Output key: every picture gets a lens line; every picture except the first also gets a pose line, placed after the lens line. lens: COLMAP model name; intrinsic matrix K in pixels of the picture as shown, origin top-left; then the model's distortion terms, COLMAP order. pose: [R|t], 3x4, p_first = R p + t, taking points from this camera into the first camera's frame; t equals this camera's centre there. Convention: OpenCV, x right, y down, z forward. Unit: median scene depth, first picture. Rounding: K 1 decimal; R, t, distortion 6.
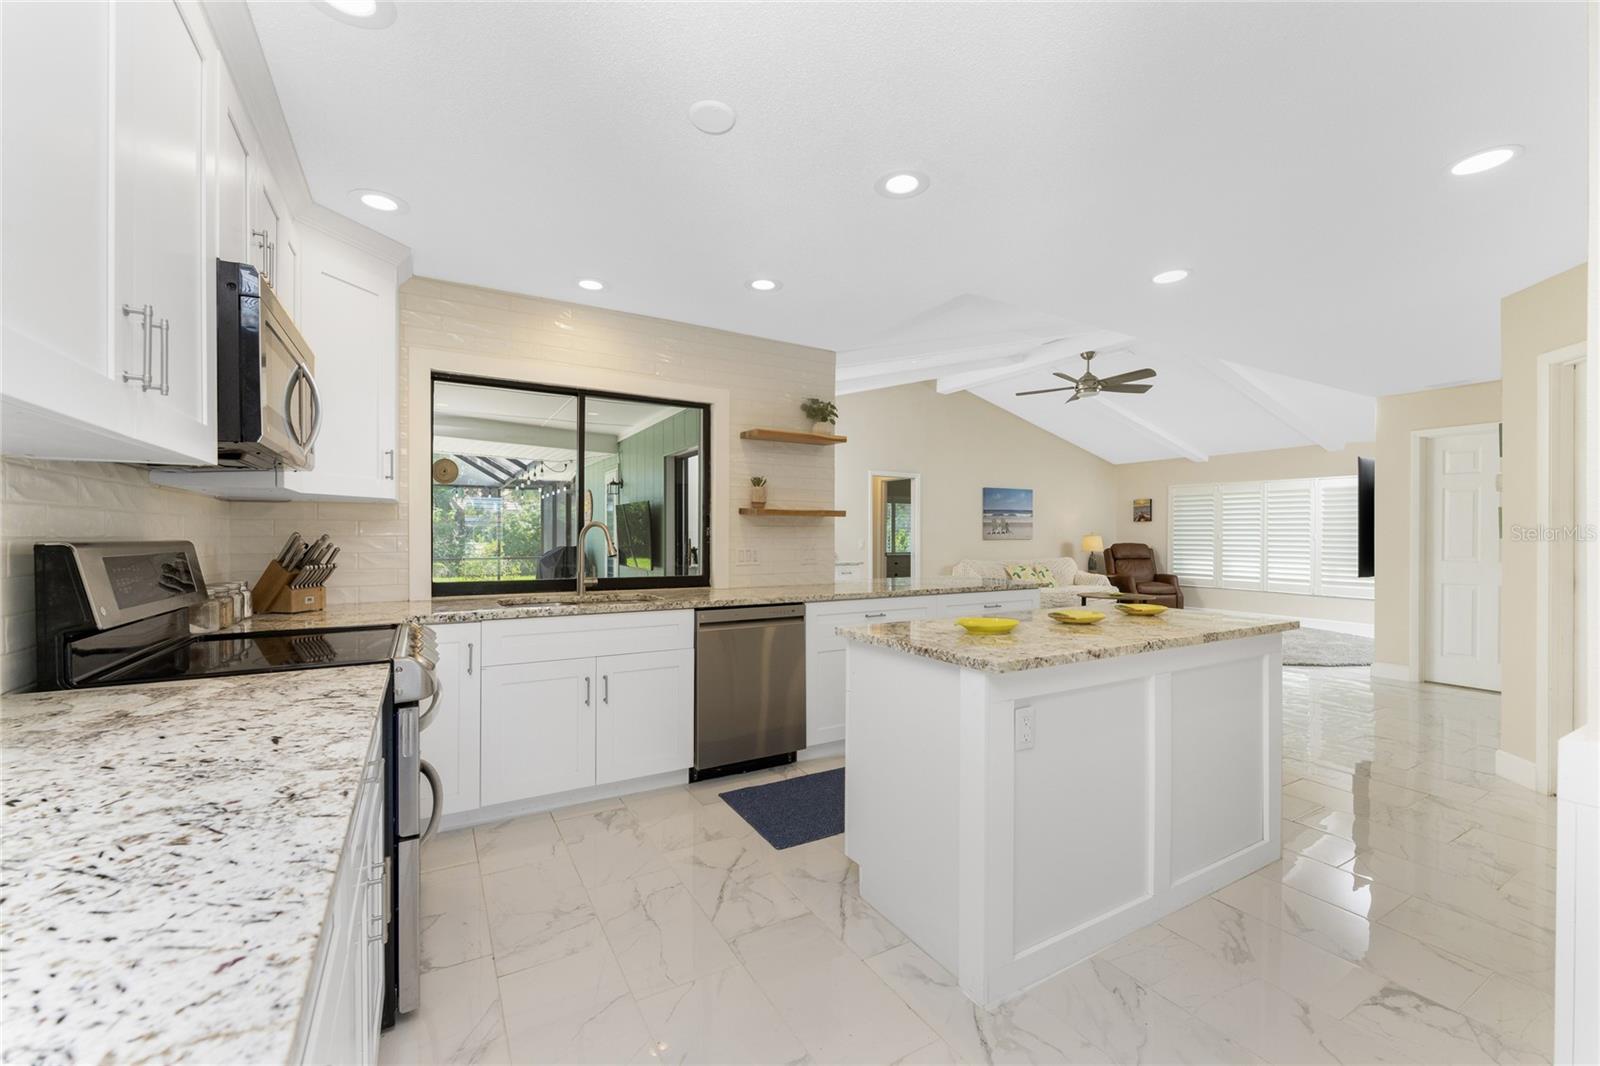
lens RADIAL K [[648.0, 0, 784.2], [0, 648.0, 537.8], [0, 0, 1]] dist [-0.000114, -0.000002]
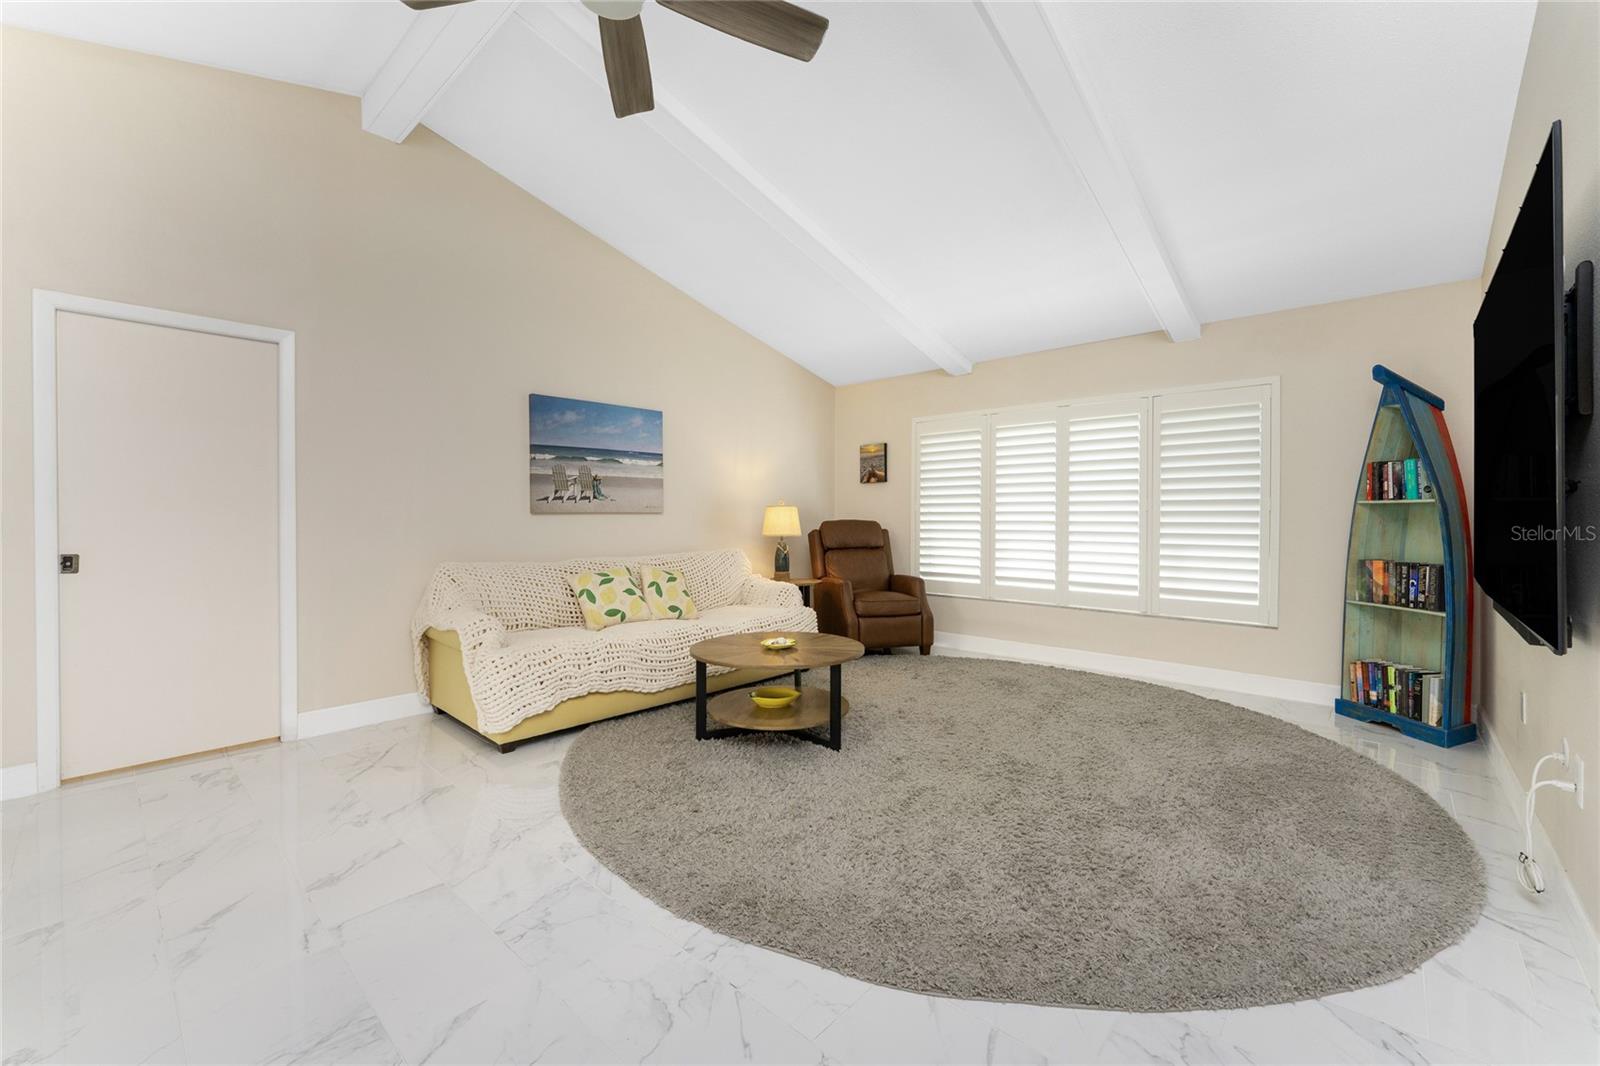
lens RADIAL K [[648.0, 0, 784.2], [0, 648.0, 537.8], [0, 0, 1]] dist [-0.000114, -0.000002]
pose [[0.954628, -0.013274, 0.297505, 0.332780], [0.005530, 0.999624, 0.026857, 0.008802], [-0.297750, -0.023994, 0.954342, 0.514909]]
